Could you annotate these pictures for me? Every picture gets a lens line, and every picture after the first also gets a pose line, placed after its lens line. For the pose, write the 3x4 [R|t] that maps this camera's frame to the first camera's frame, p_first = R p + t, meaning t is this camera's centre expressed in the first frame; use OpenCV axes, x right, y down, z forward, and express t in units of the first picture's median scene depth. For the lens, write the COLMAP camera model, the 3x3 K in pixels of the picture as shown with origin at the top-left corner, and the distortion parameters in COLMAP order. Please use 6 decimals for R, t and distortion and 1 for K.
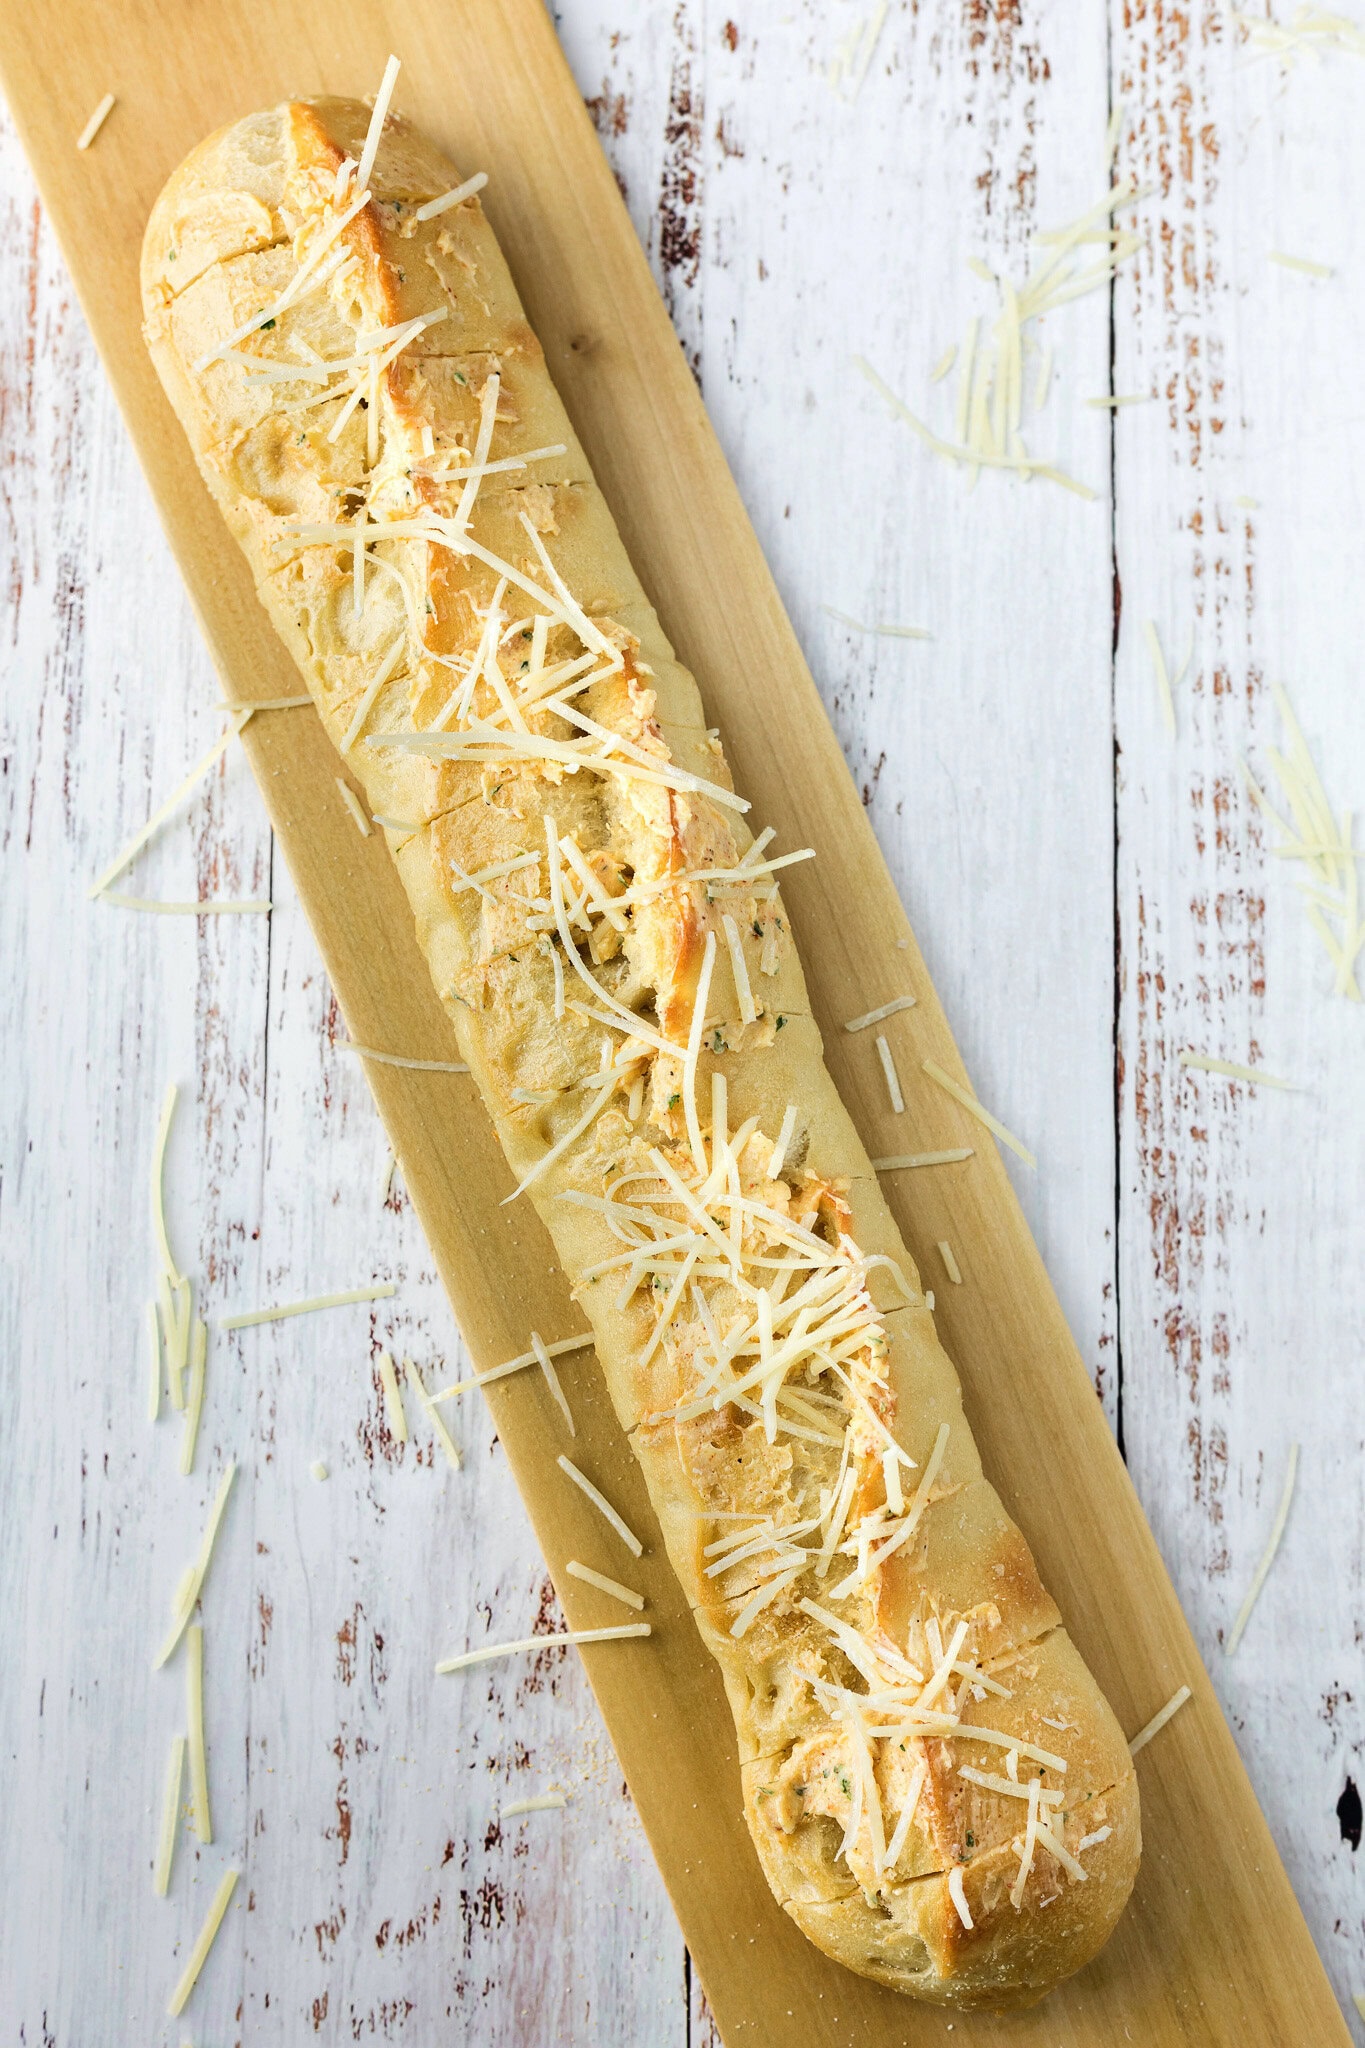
lens RADIAL K [[3438.2, 0, 661.7], [0, 3438.2, 1076.3], [0, 0, 1]] dist [-0.009608, 0.000000]
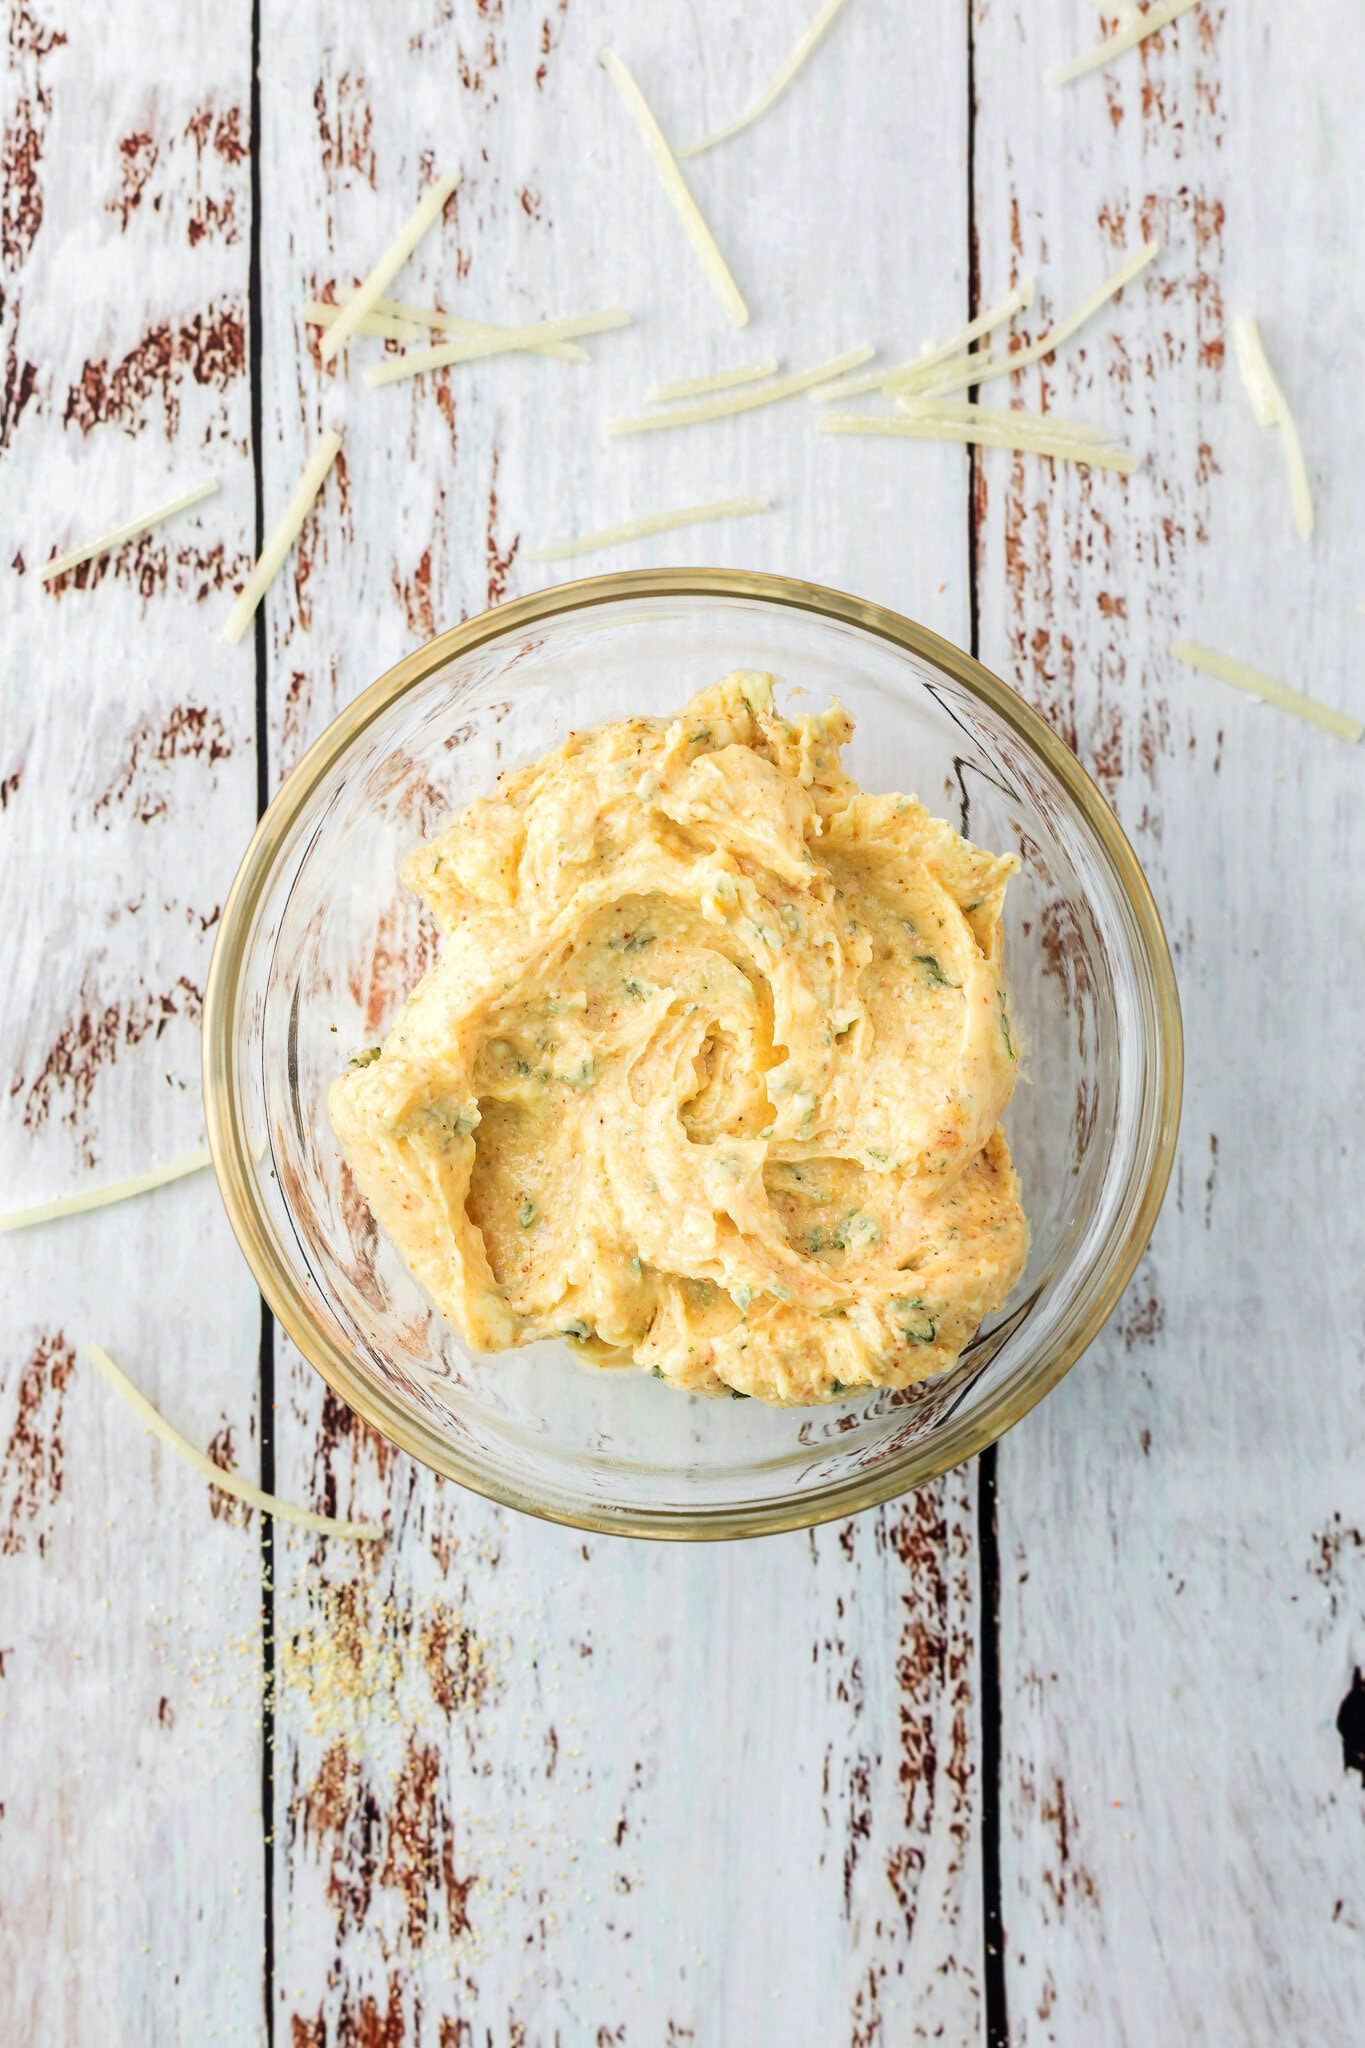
lens RADIAL K [[3438.2, 0, 652.2], [0, 3438.2, 1055.9], [0, 0, 1]] dist [-0.009608, 0.000000]
pose [[0.999841, -0.017823, -0.000718, 0.075979], [0.017772, 0.991955, 0.125339, 0.018176], [-0.001522, -0.125332, 0.992114, 0.401680]]
